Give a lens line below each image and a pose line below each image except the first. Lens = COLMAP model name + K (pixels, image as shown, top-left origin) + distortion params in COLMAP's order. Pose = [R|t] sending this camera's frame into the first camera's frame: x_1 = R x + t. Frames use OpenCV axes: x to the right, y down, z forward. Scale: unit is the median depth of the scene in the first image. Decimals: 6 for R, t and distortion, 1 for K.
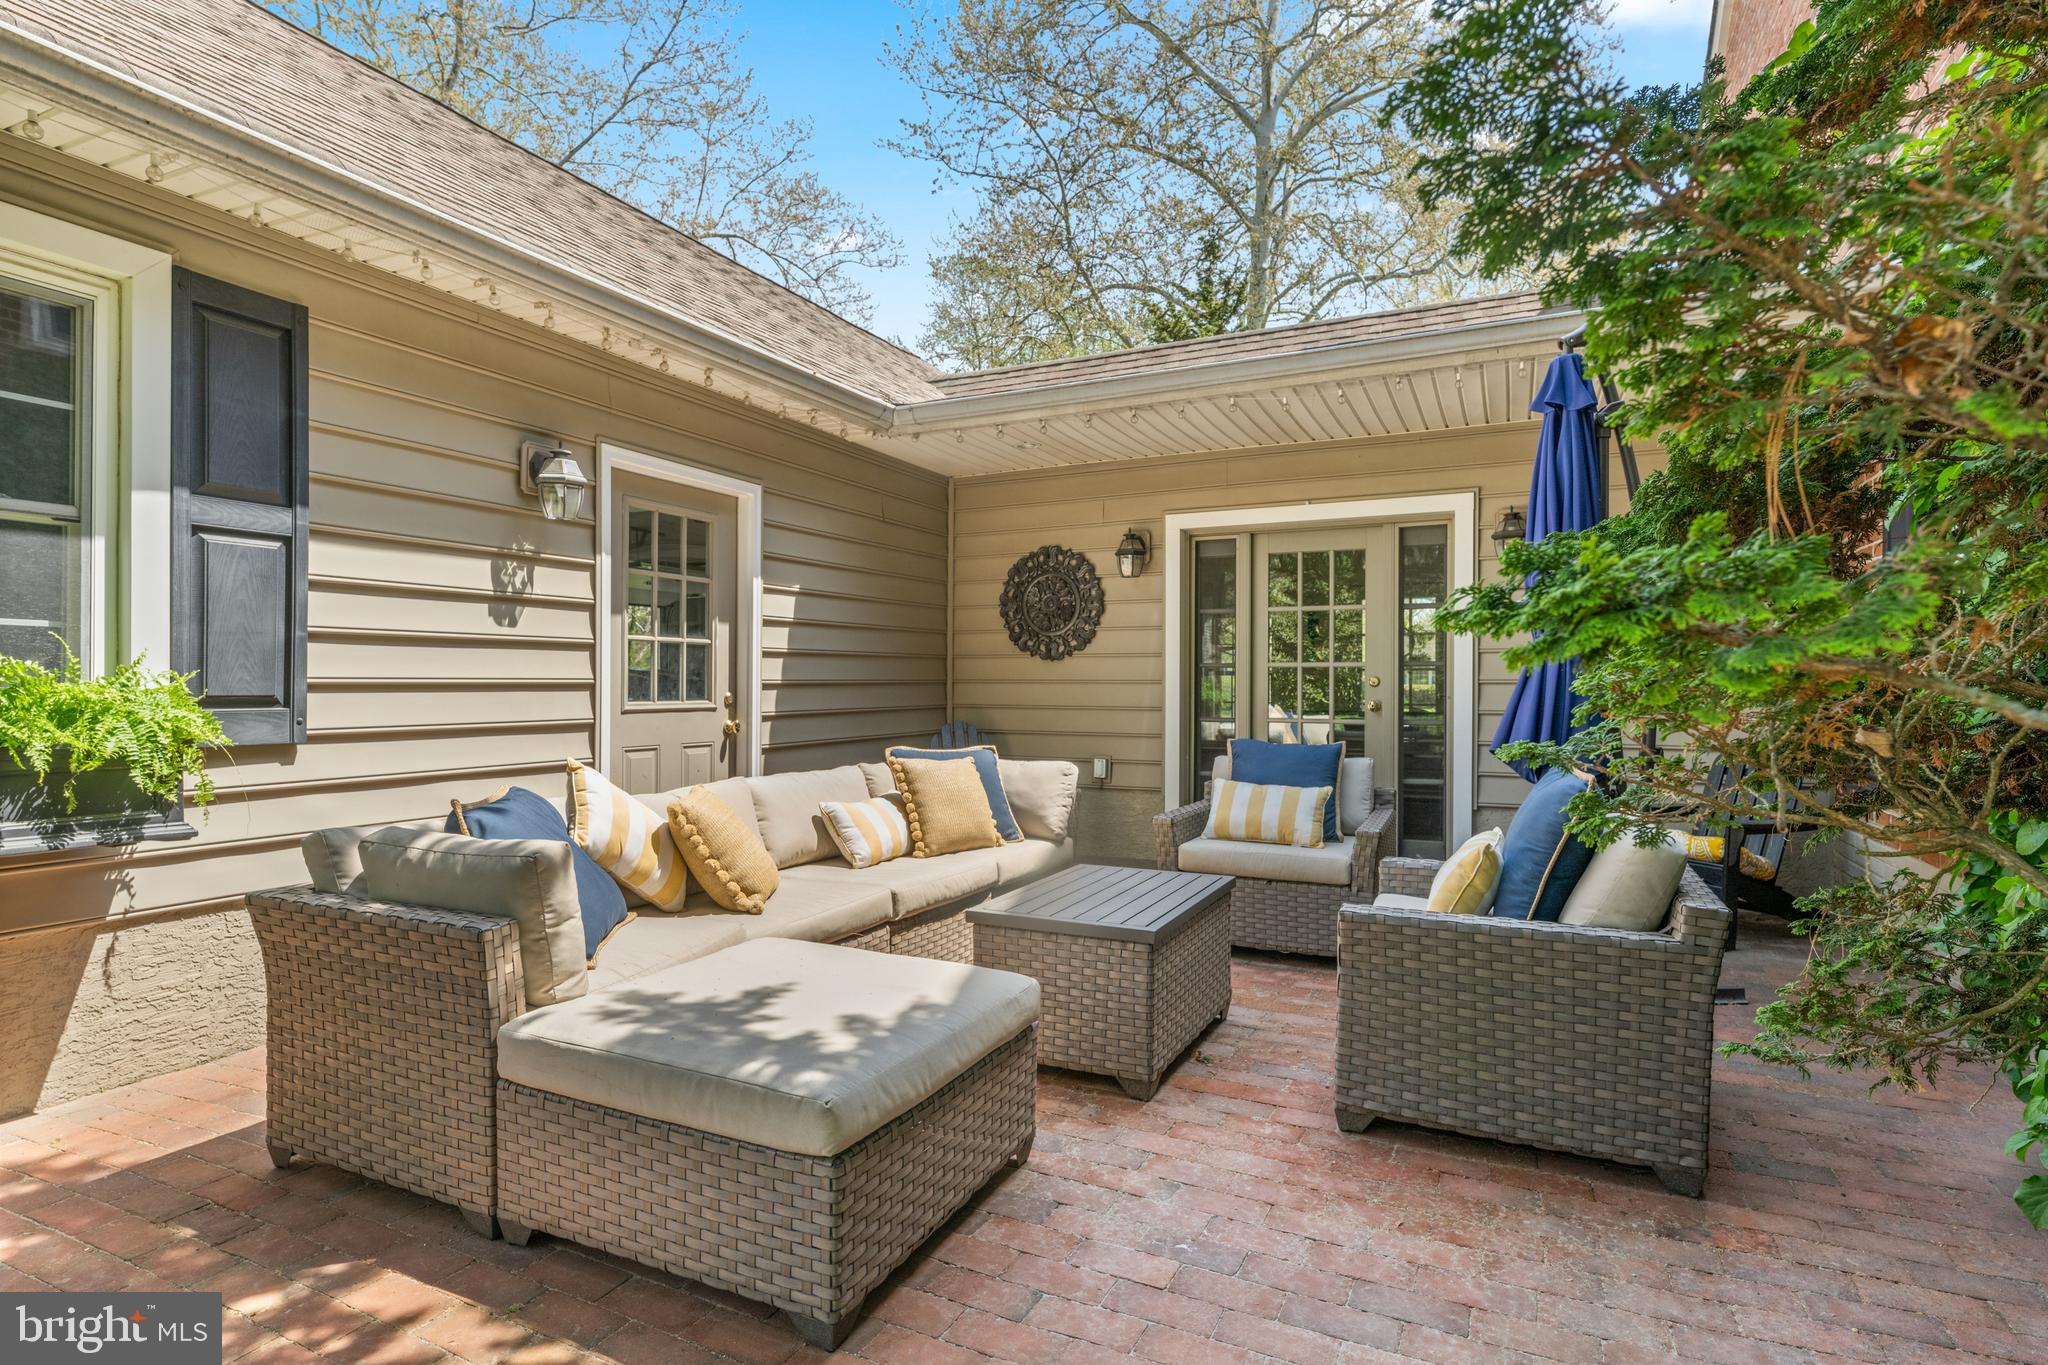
lens RADIAL K [[1048.8, 0, 1024.0], [0, 1048.8, 682.5], [0, 0, 1]] dist [0.001140, 0.000104]
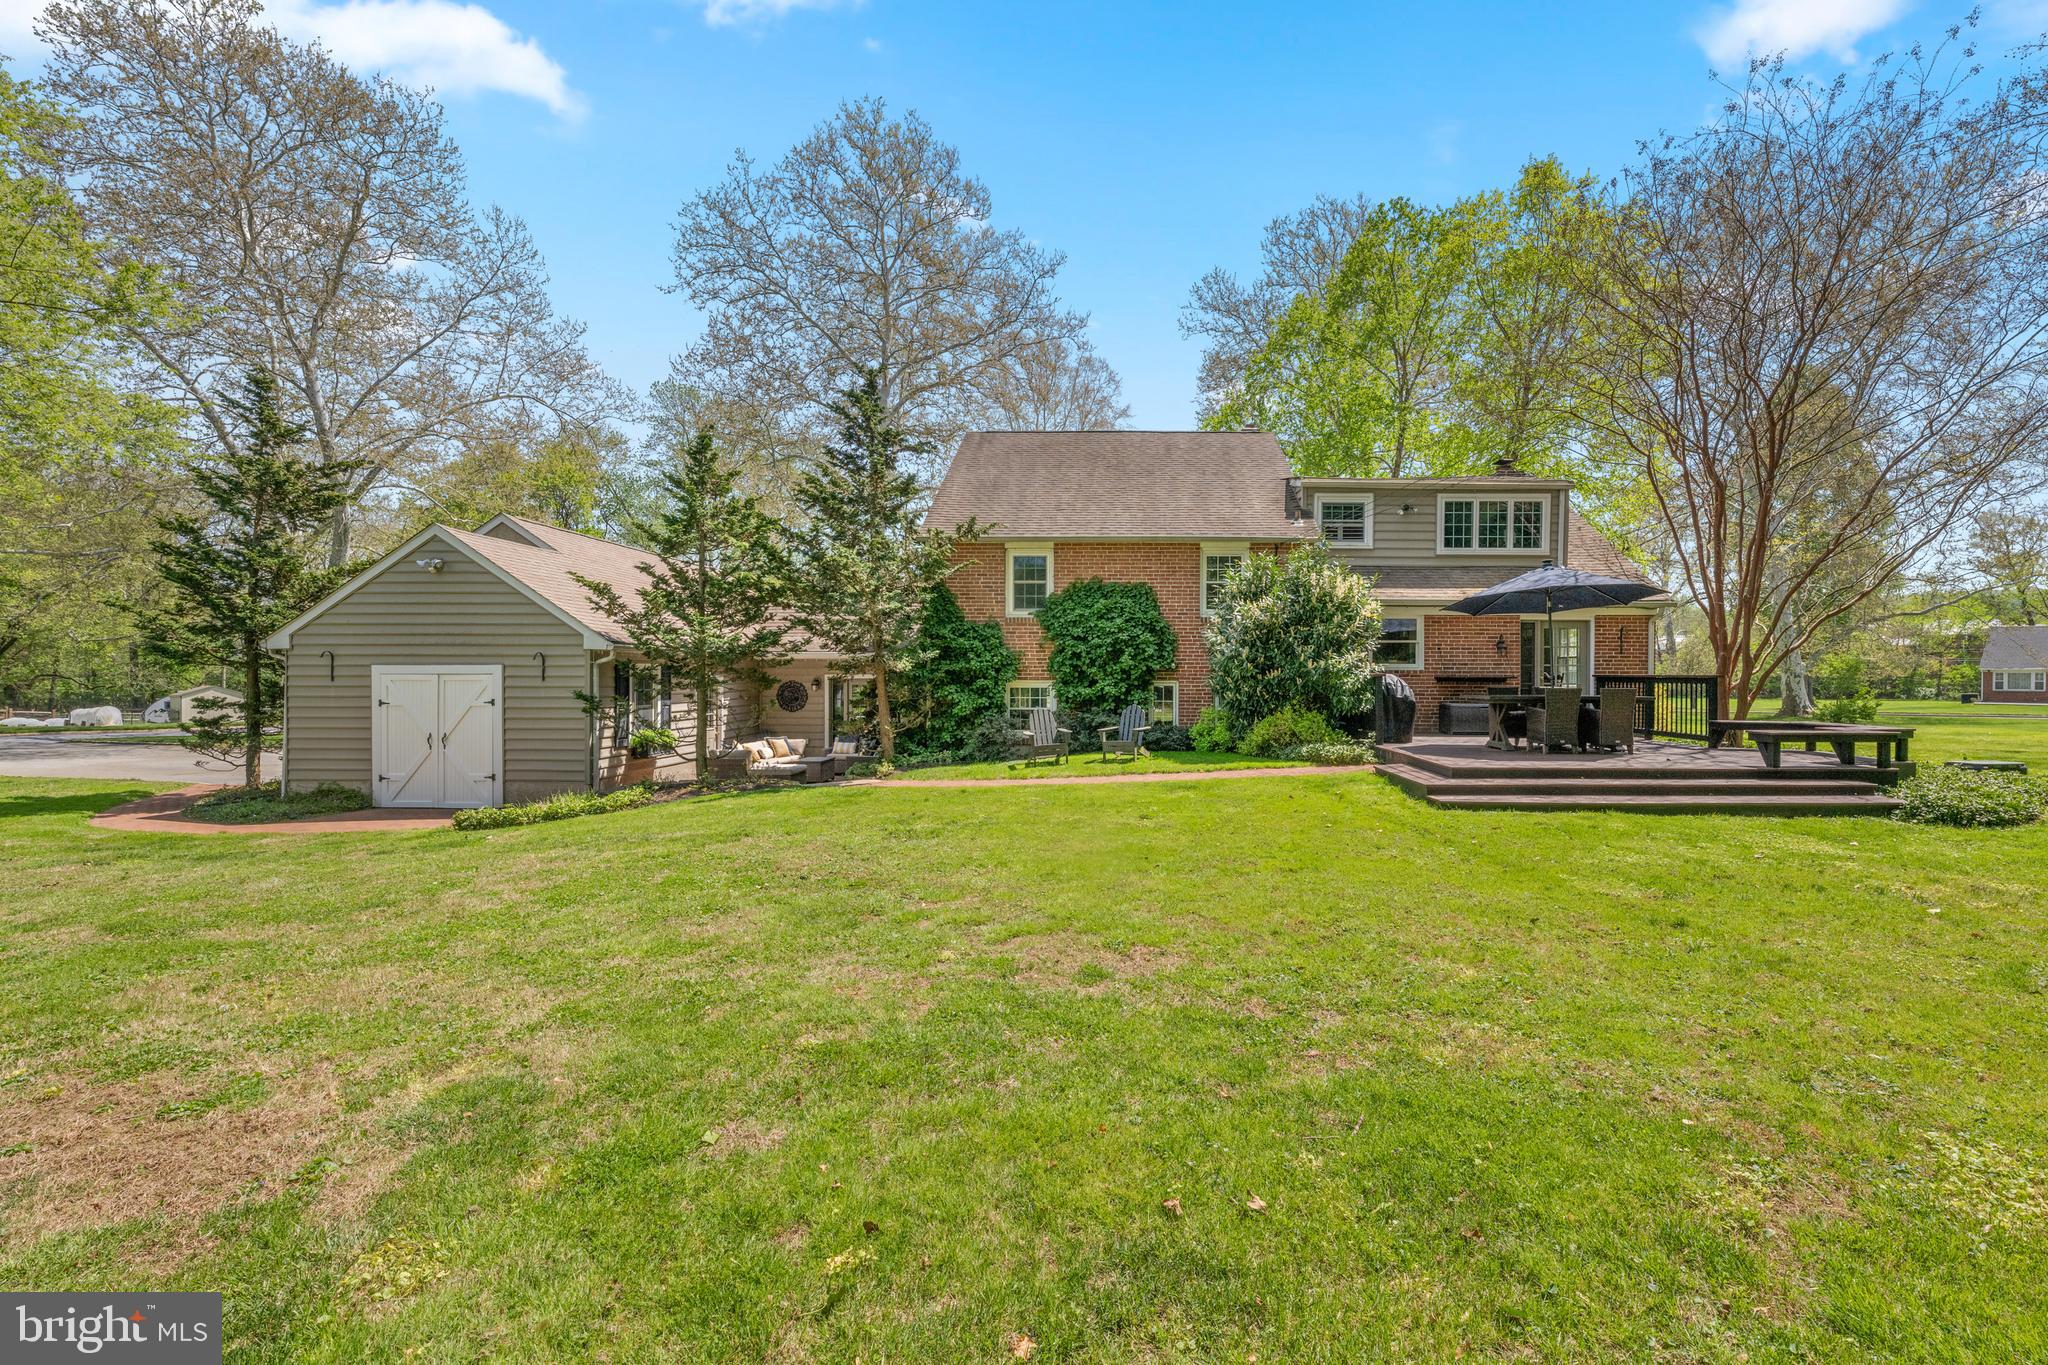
lens RADIAL K [[893.6, 0, 1098.1], [0, 893.6, 683.0], [0, 0, 1]] dist [-0.001766, 0.000269]
pose [[0.908218, 0.001074, 0.418496, -0.333963], [-0.004752, 0.999959, 0.007746, -0.163456], [-0.418470, -0.009023, 0.908186, -2.452267]]
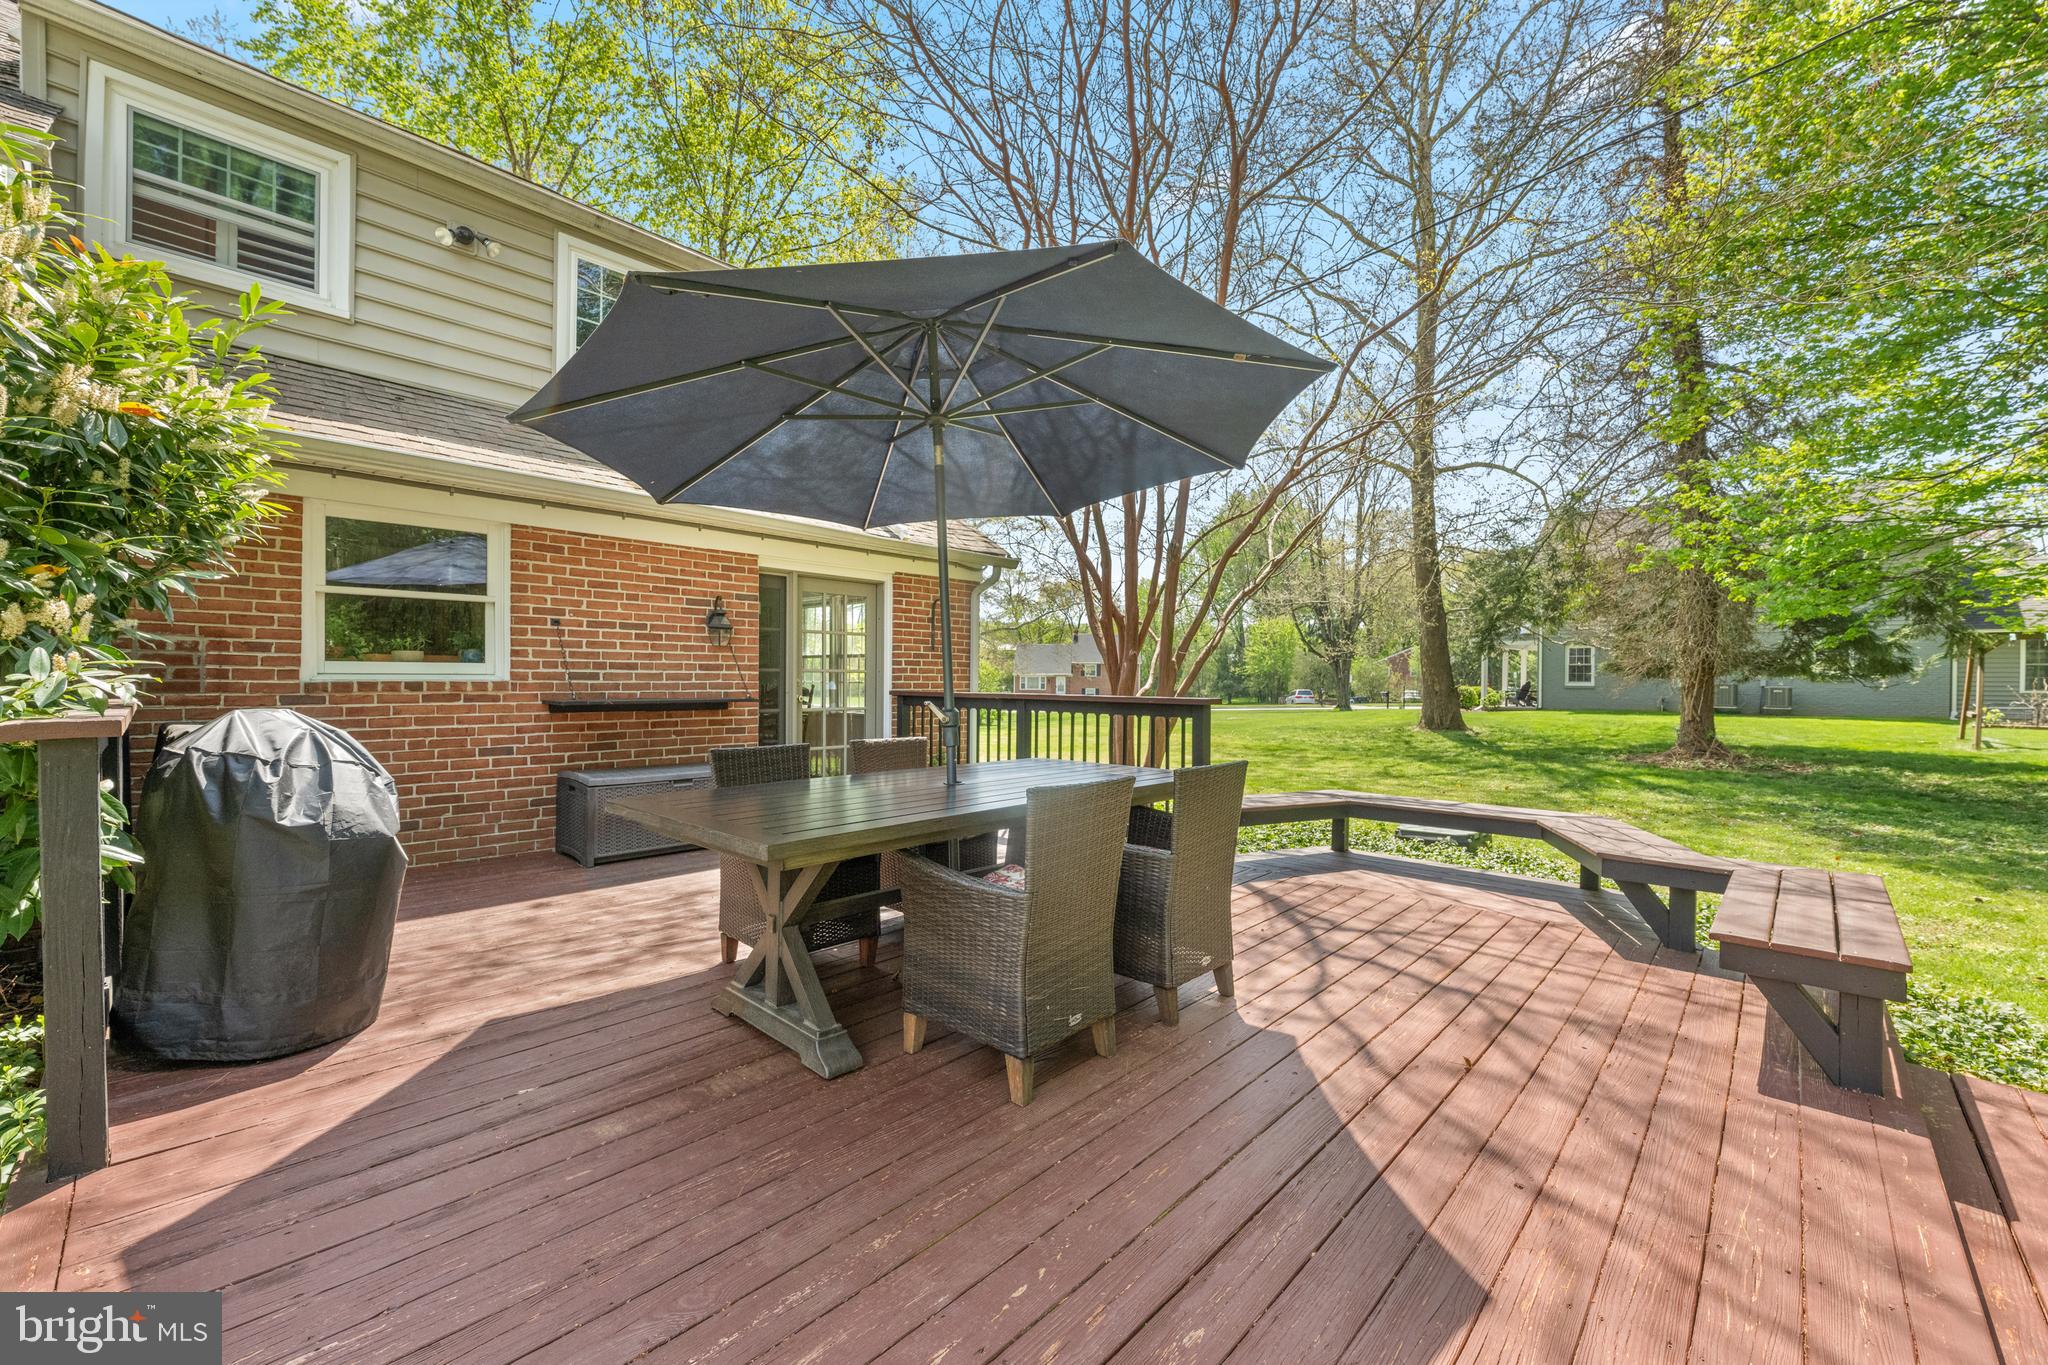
lens RADIAL K [[816.3, 0, 1024.0], [0, 816.3, 682.5], [0, 0, 1]] dist [-0.001639, -0.000165]
pose [[0.296648, -0.000956, 0.954987, 0.982676], [-0.010456, 0.999936, 0.004249, -0.193469], [-0.954930, -0.011245, 0.296619, -1.231042]]
